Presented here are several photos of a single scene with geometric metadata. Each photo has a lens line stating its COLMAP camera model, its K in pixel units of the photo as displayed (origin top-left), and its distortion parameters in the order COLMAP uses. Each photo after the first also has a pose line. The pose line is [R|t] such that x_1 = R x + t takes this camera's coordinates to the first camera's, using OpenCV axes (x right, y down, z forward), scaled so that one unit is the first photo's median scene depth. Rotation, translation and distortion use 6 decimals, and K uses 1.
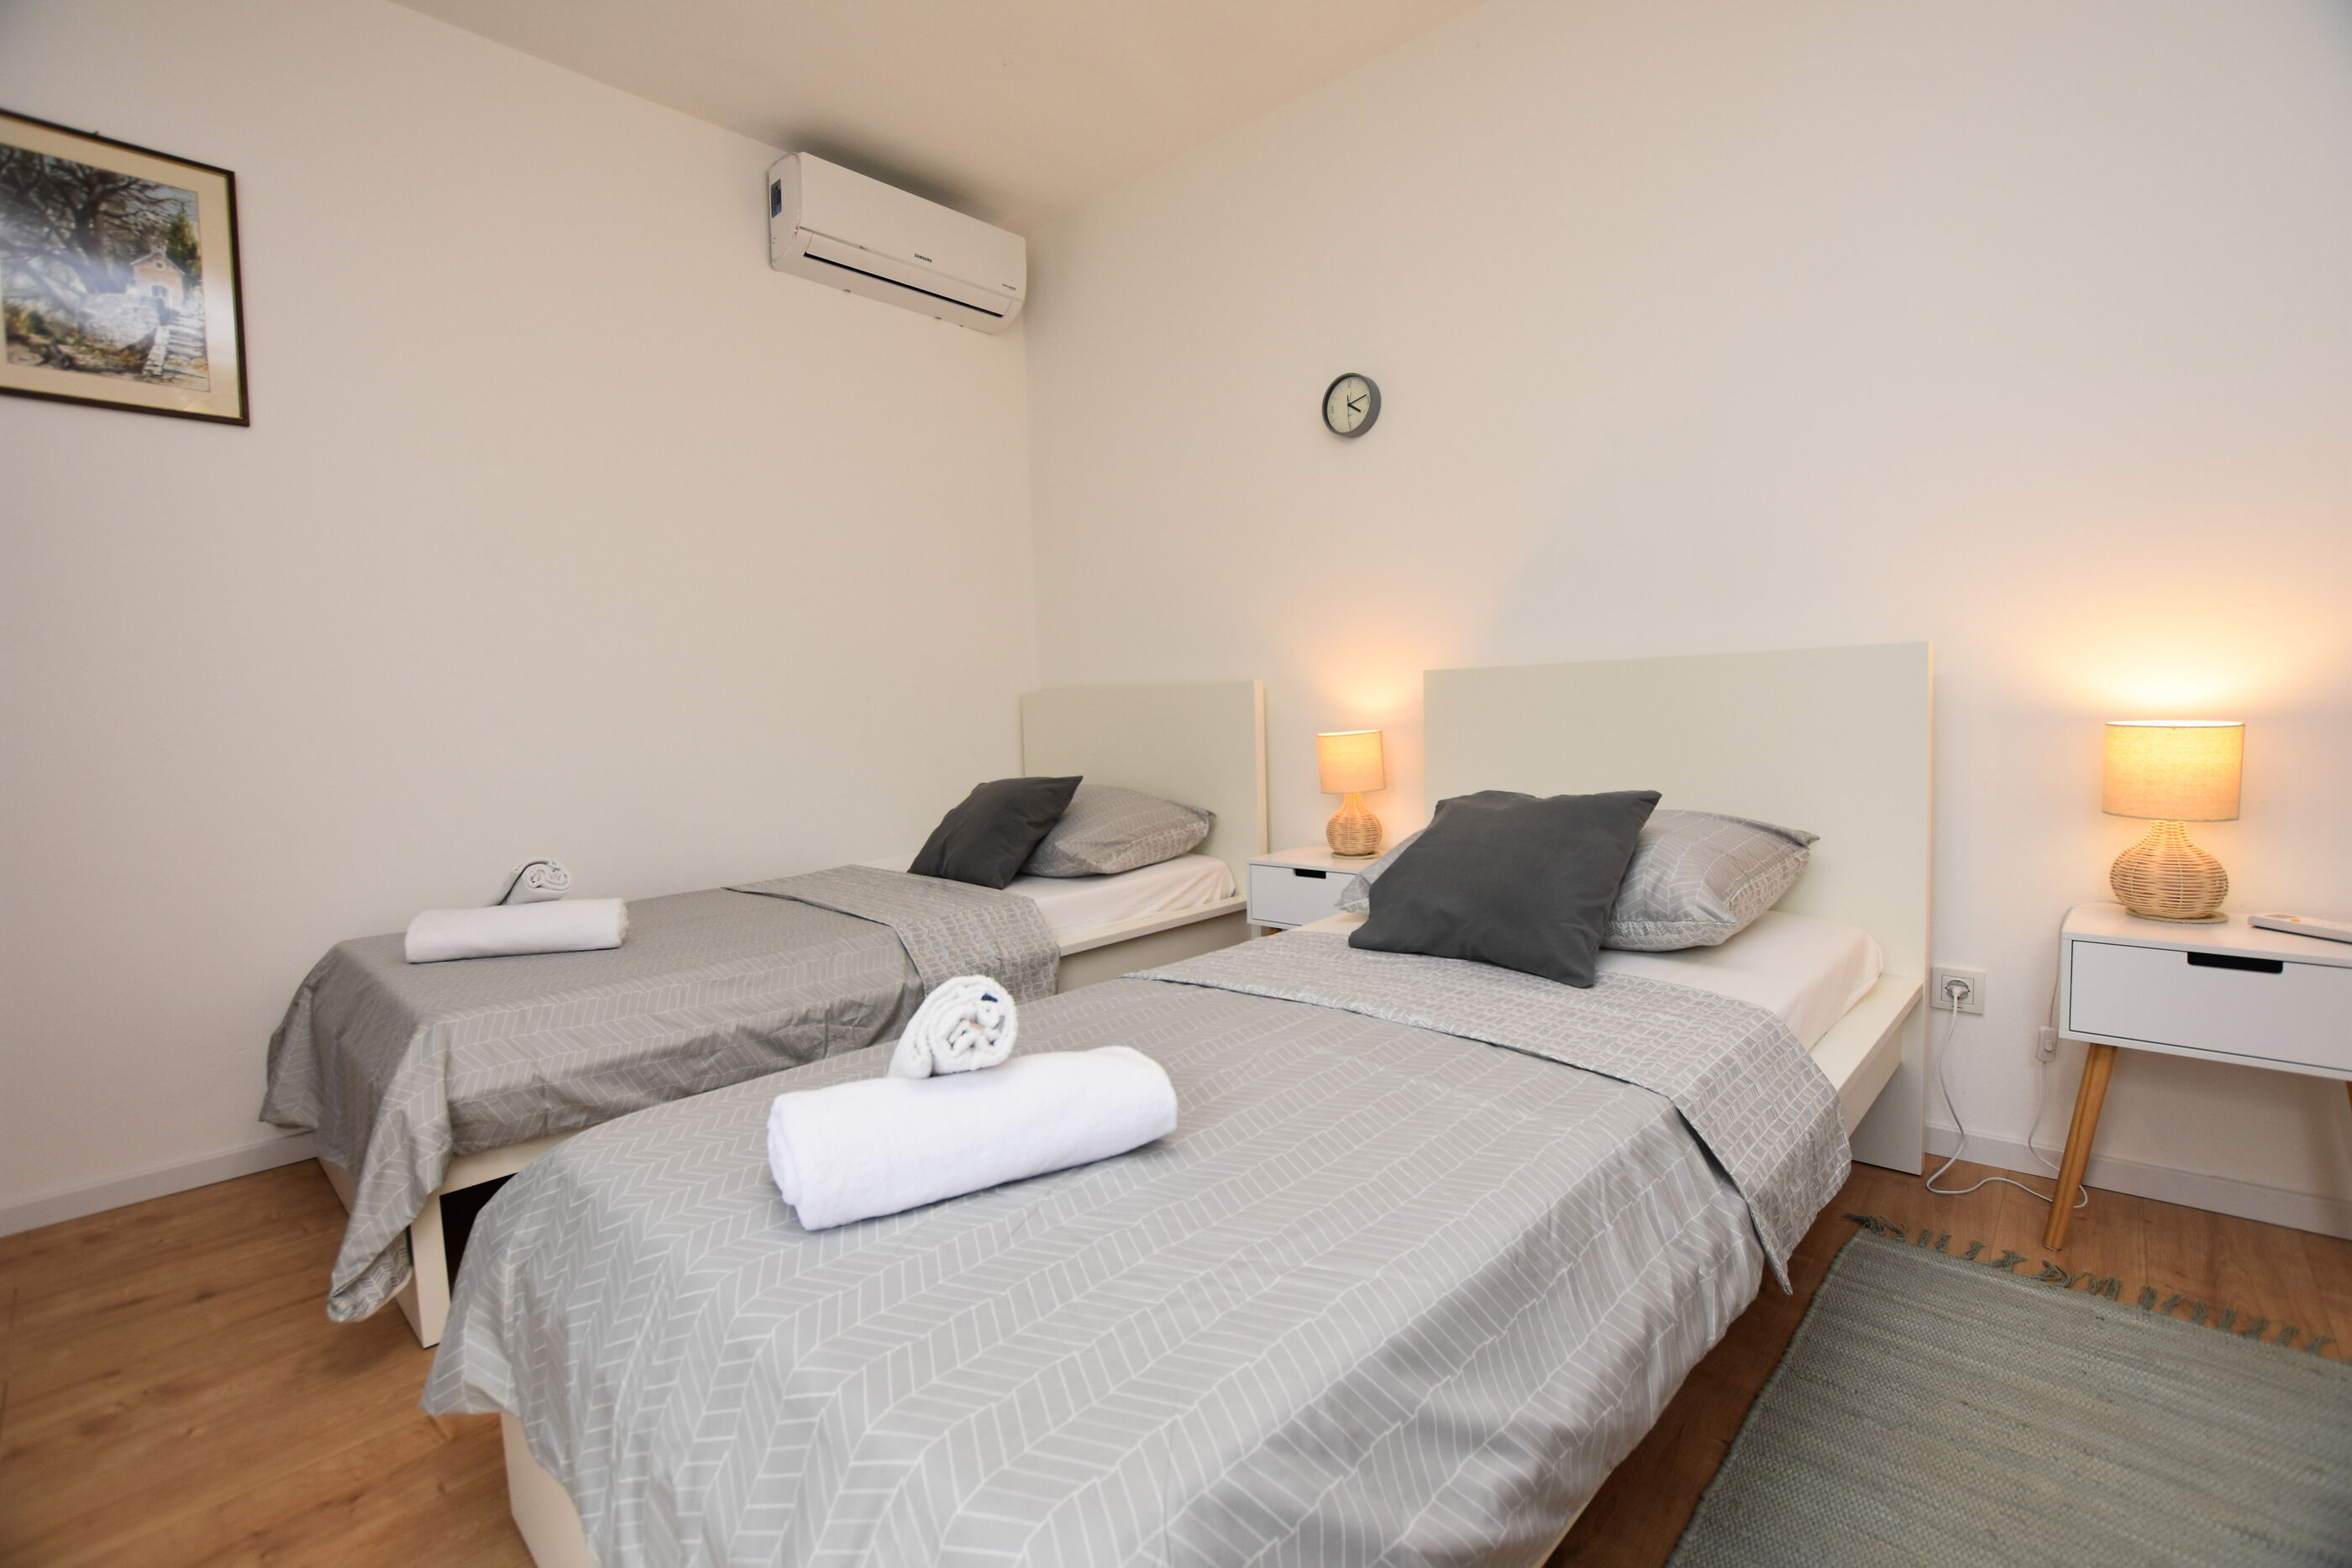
lens RADIAL K [[1058.0, 0, 1166.5], [0, 1058.0, 768.3], [0, 0, 1]] dist [-0.035067, 0.009076]
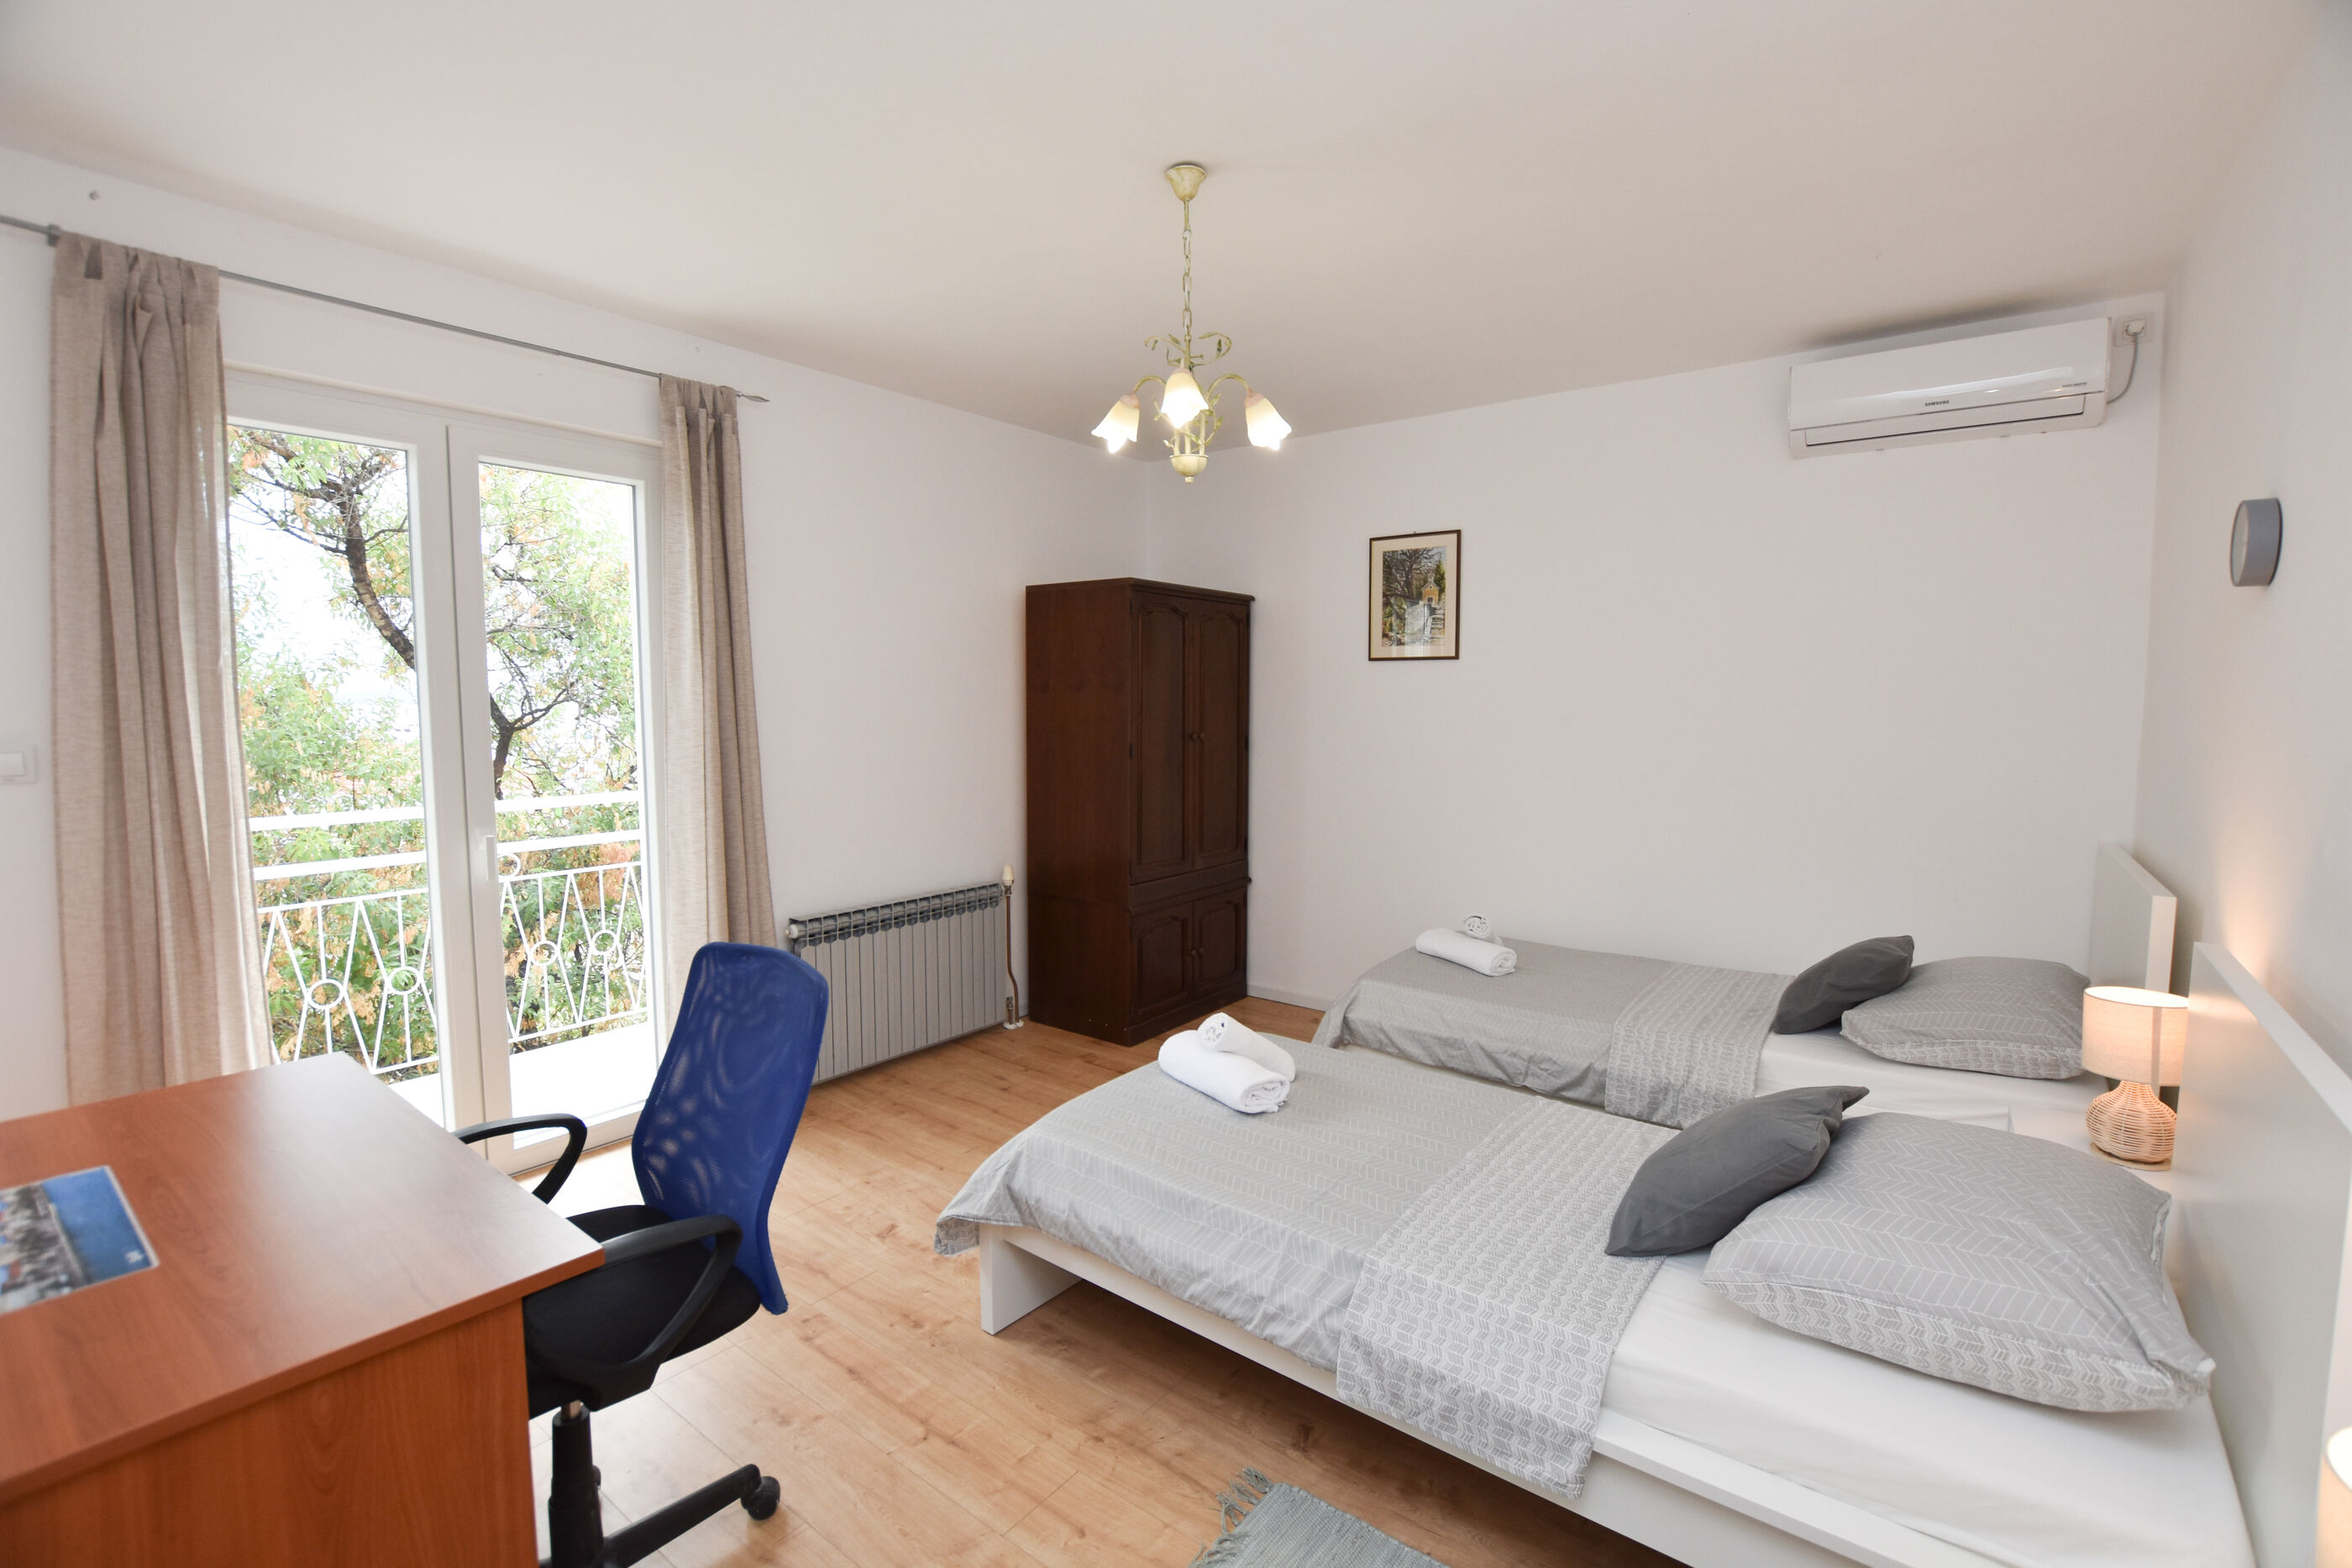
lens RADIAL K [[1044.3, 0, 1184.7], [0, 1044.3, 773.4], [0, 0, 1]] dist [-0.026642, 0.000332]
pose [[0.081453, 0.113551, -0.990188, 1.117286], [-0.041547, 0.993012, 0.110457, -0.335552], [0.995811, 0.032142, 0.085601, 0.346828]]
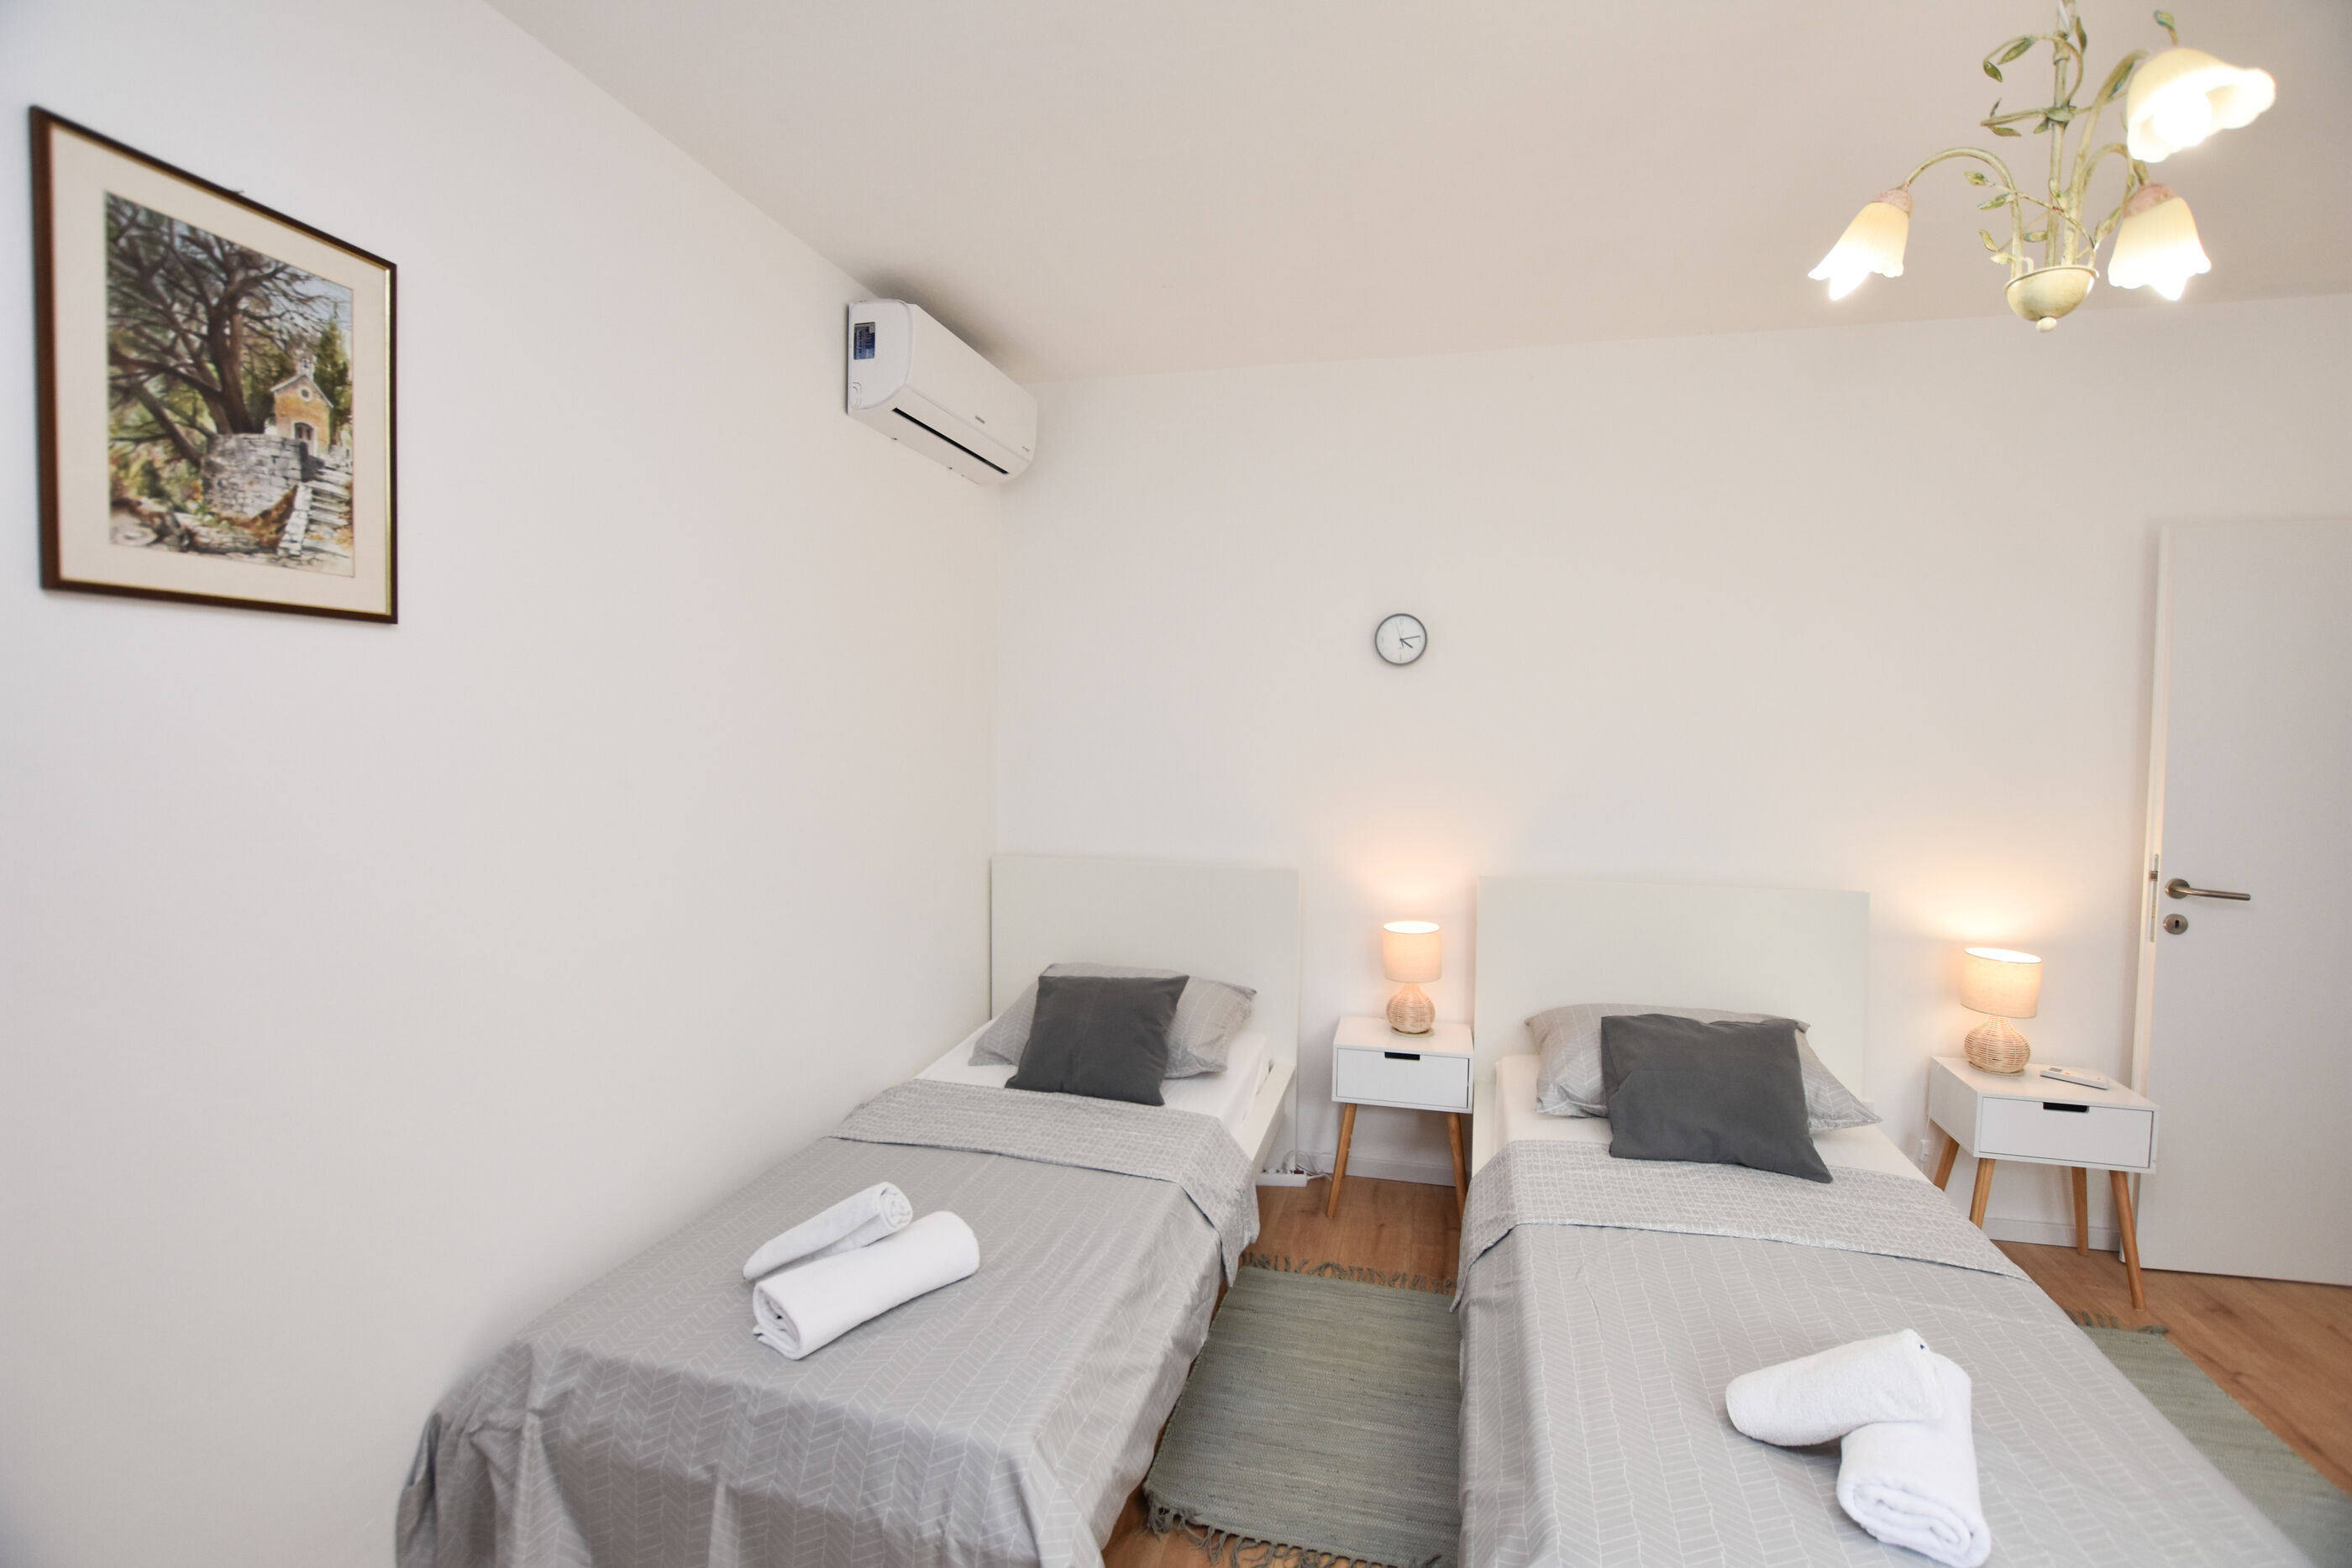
lens RADIAL K [[1043.7, 0, 1166.4], [0, 1043.7, 777.4], [0, 0, 1]] dist [-0.030882, 0.000259]
pose [[0.880605, 0.014934, 0.473615, -0.811067], [-0.010057, 0.999867, -0.012827, -0.240143], [-0.473744, 0.006532, 0.880638, 0.152548]]
